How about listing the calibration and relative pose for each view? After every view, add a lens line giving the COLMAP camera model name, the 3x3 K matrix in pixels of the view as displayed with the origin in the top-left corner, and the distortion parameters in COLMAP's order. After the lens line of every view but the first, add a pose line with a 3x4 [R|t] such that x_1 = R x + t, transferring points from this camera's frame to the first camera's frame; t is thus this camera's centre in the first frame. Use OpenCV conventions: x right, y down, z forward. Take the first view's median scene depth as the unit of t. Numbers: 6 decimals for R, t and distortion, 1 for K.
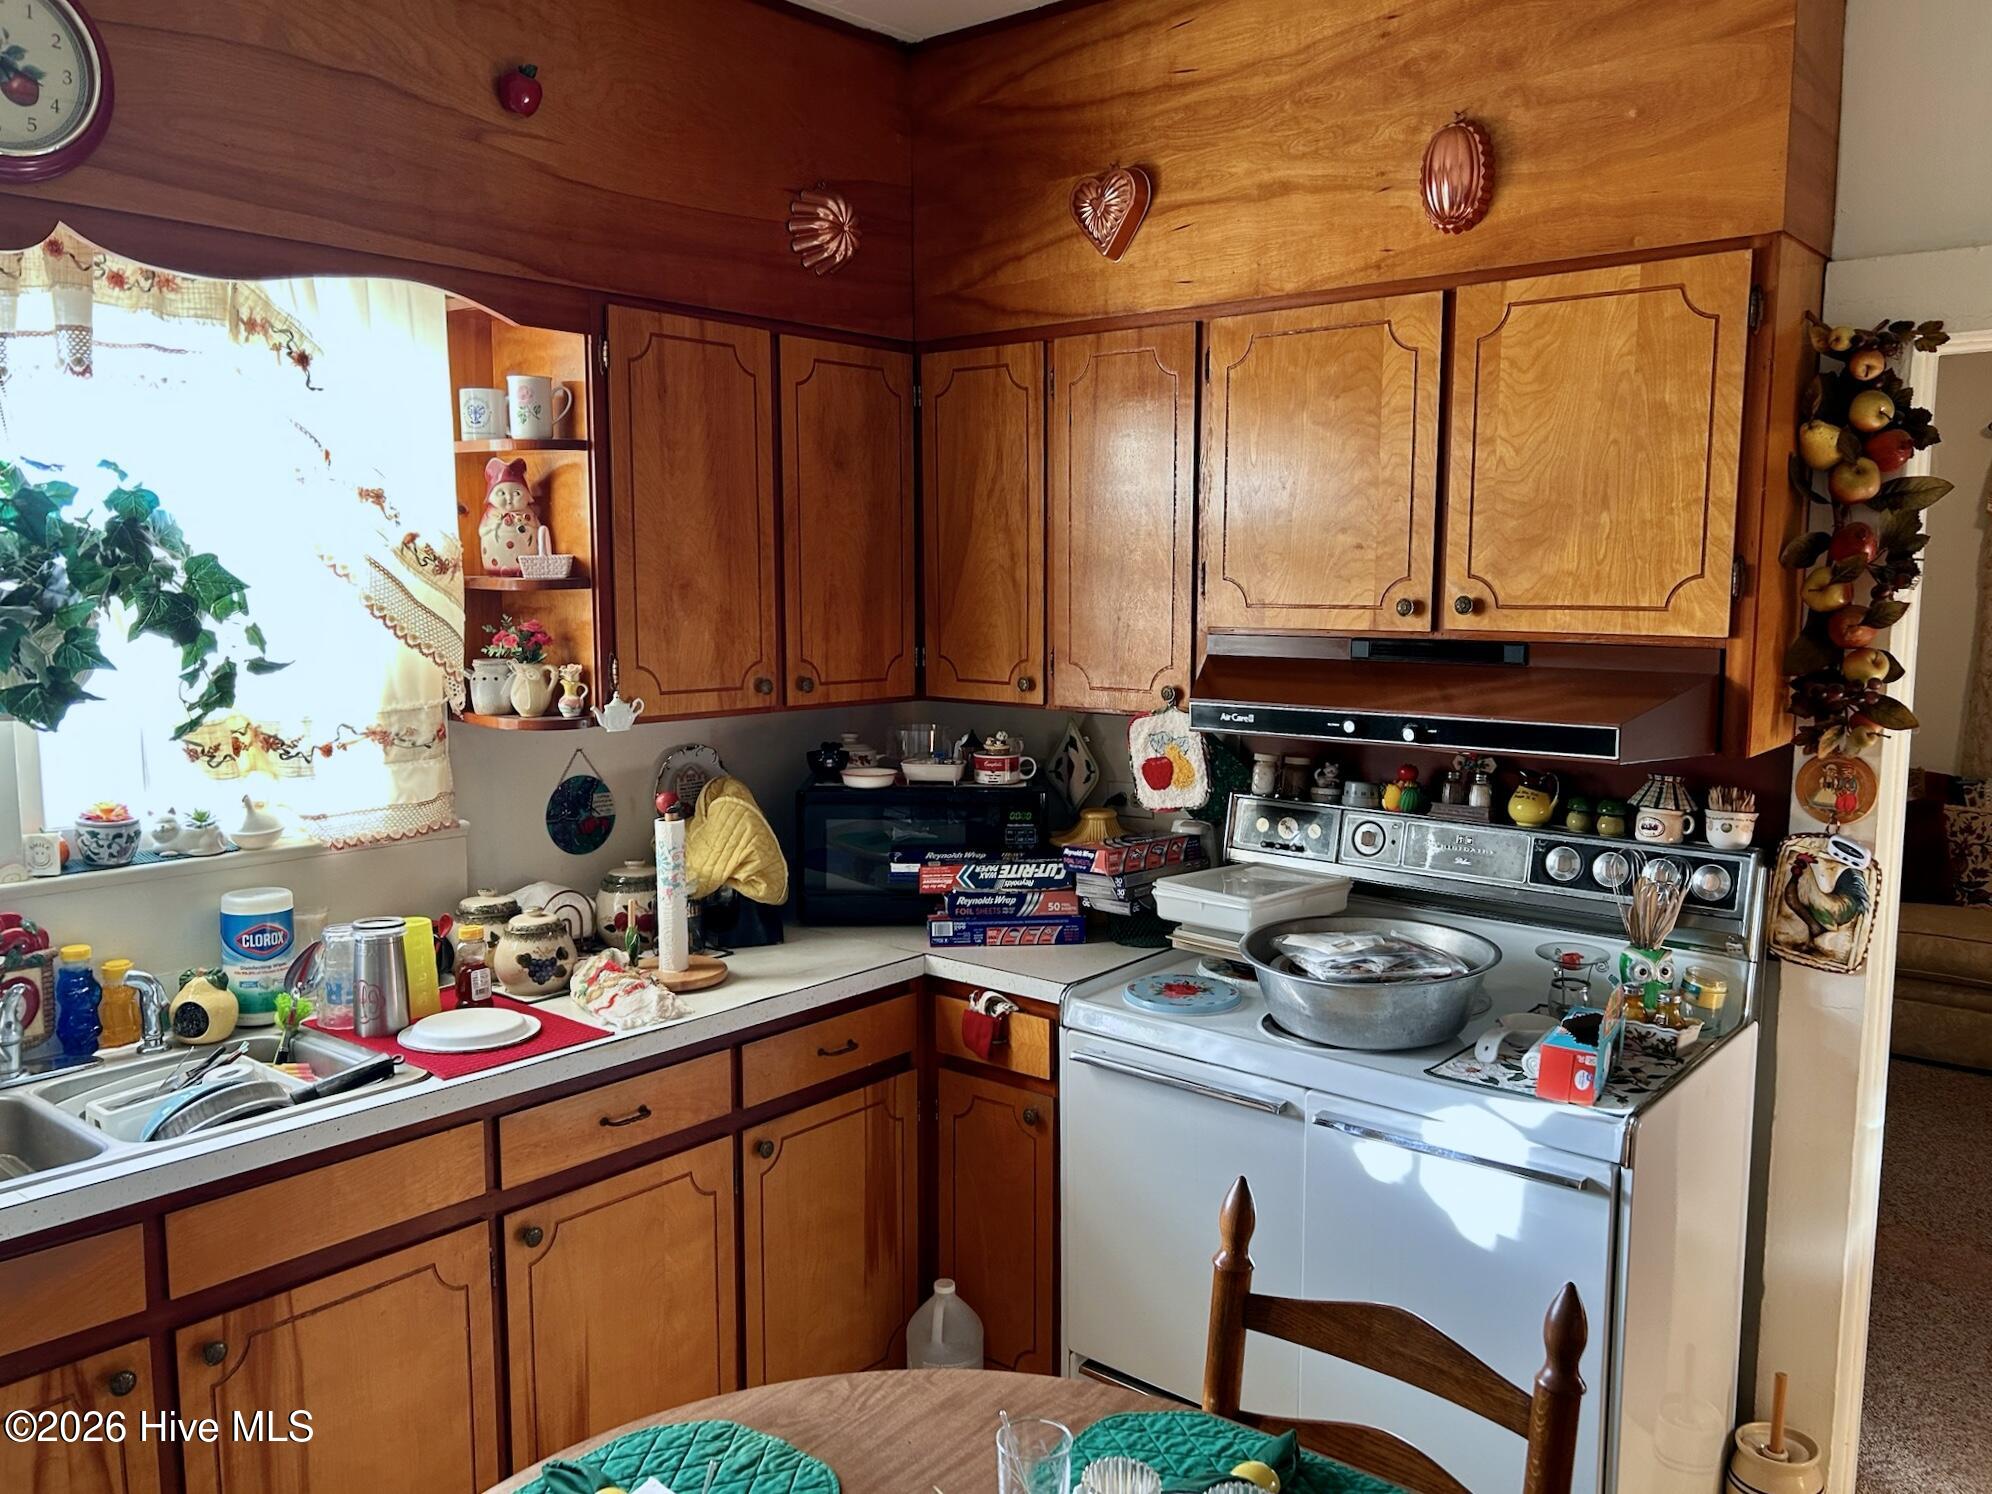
lens RADIAL K [[1511.5, 0, 1000.9], [0, 1511.5, 755.6], [0, 0, 1]] dist [0.095420, -0.101446]
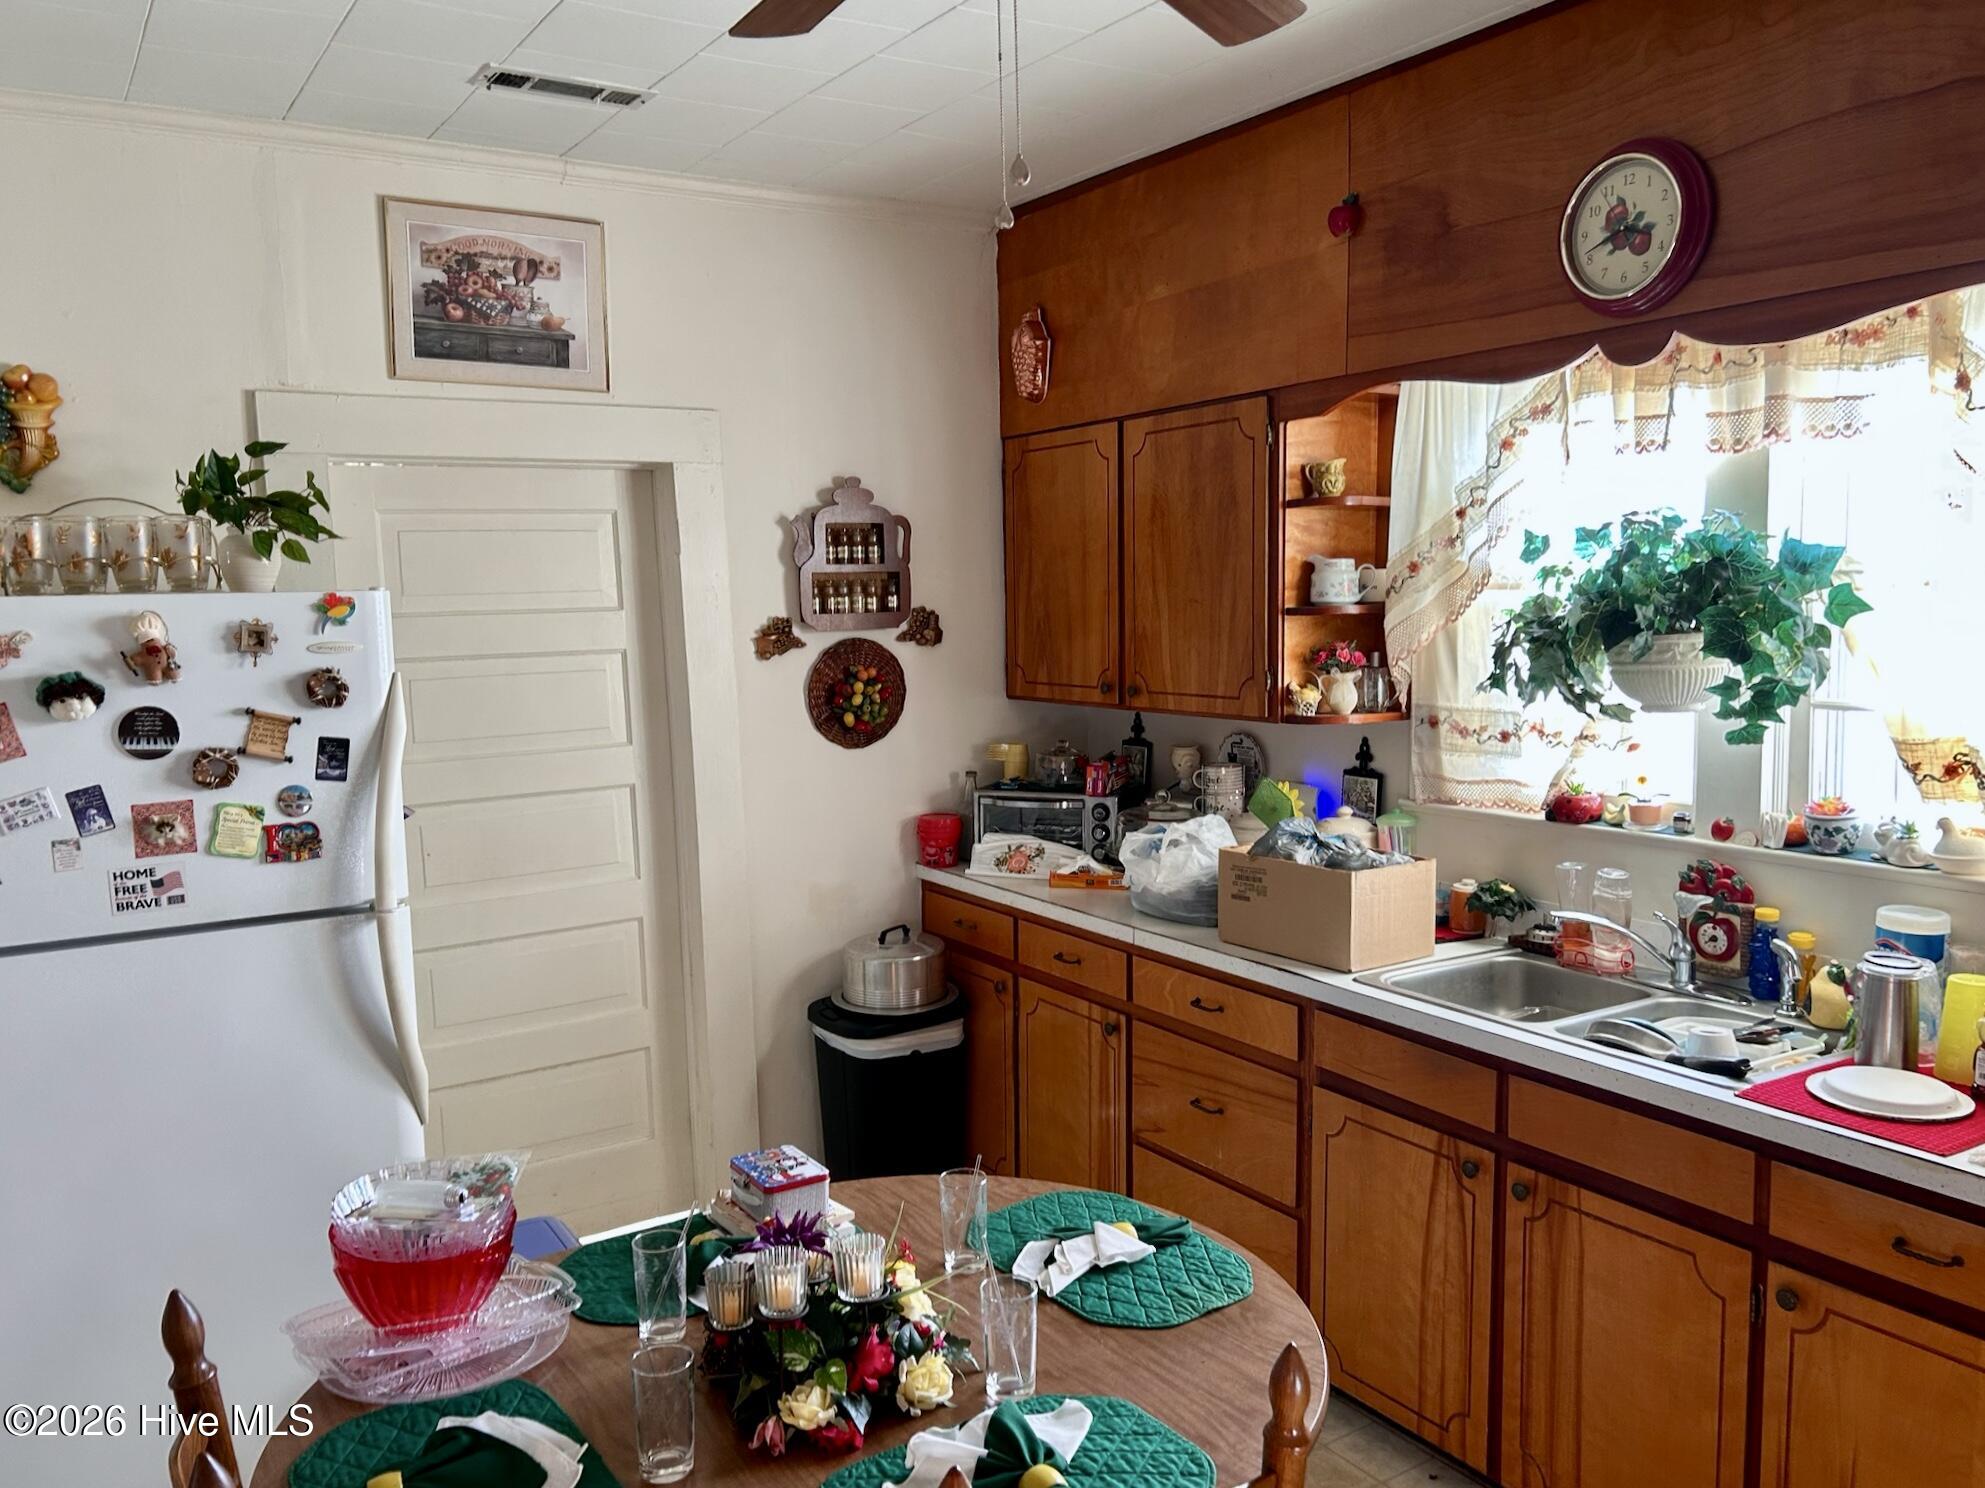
lens RADIAL K [[1506.2, 0, 997.4], [0, 1506.2, 752.6], [0, 0, 1]] dist [0.095420, -0.101446]
pose [[-0.275449, 0.110590, -0.954934, 0.717823], [-0.094053, 0.985495, 0.141258, -0.112733], [0.956704, 0.128724, -0.261052, 0.744882]]
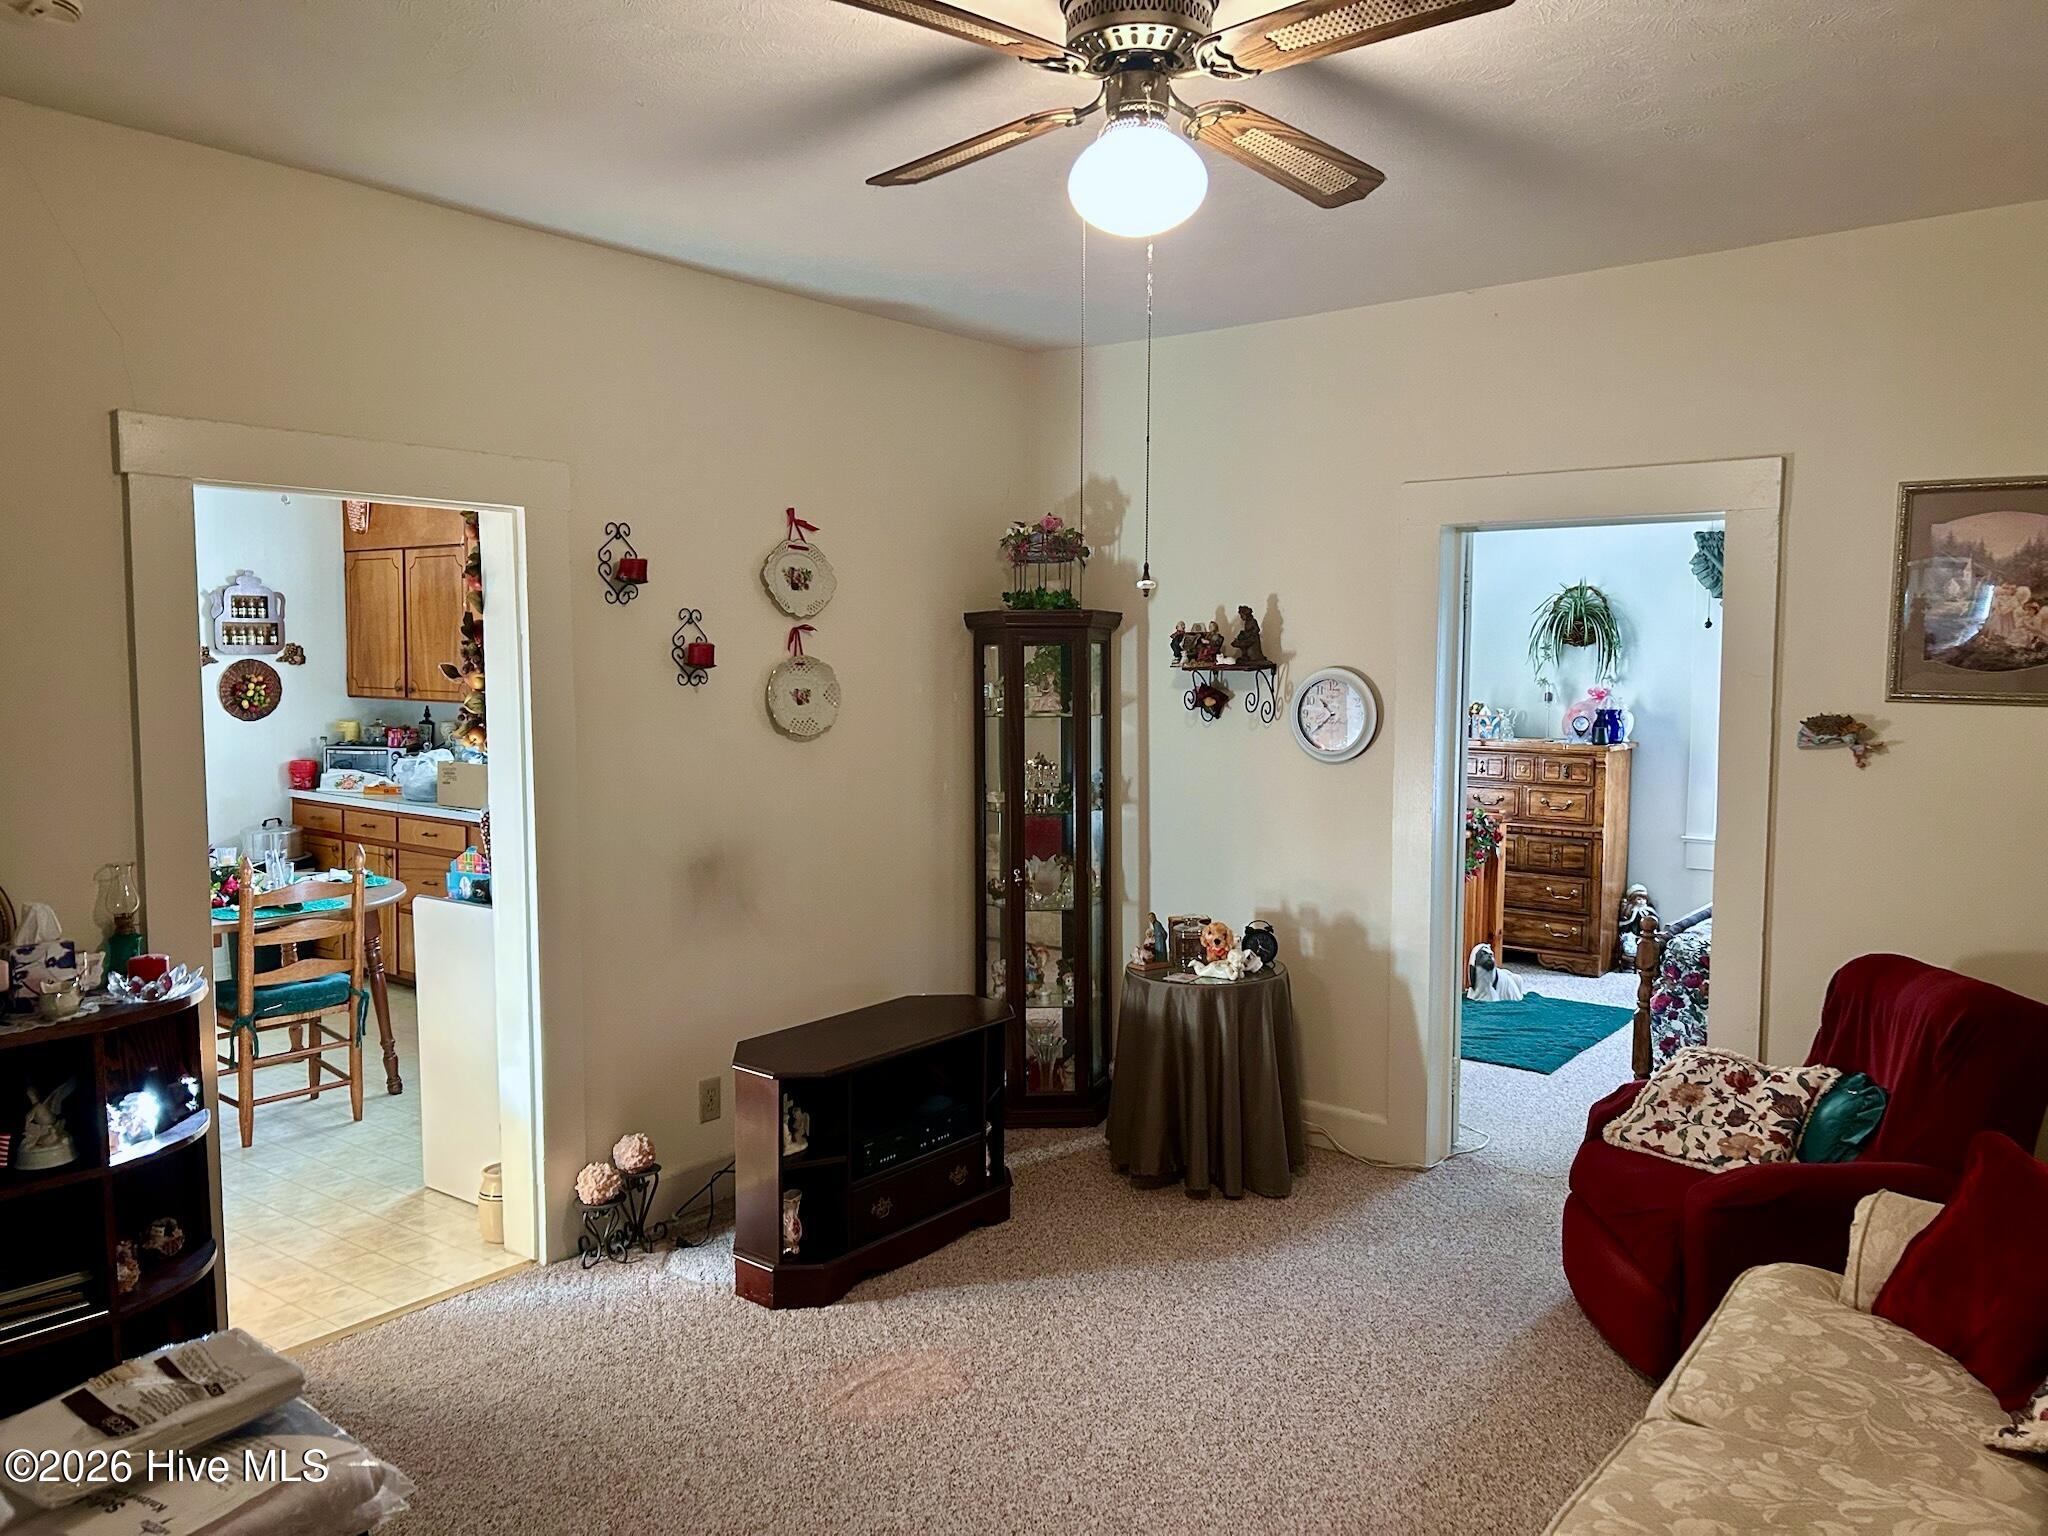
lens RADIAL K [[1554.4, 0, 991.2], [0, 1554.4, 770.8], [0, 0, 1]] dist [0.053506, -0.000196]
pose [[0.038157, 0.079775, -0.996082, 2.565334], [-0.127744, 0.989019, 0.074316, -0.198402], [0.991073, 0.124408, 0.047928, 1.582323]]
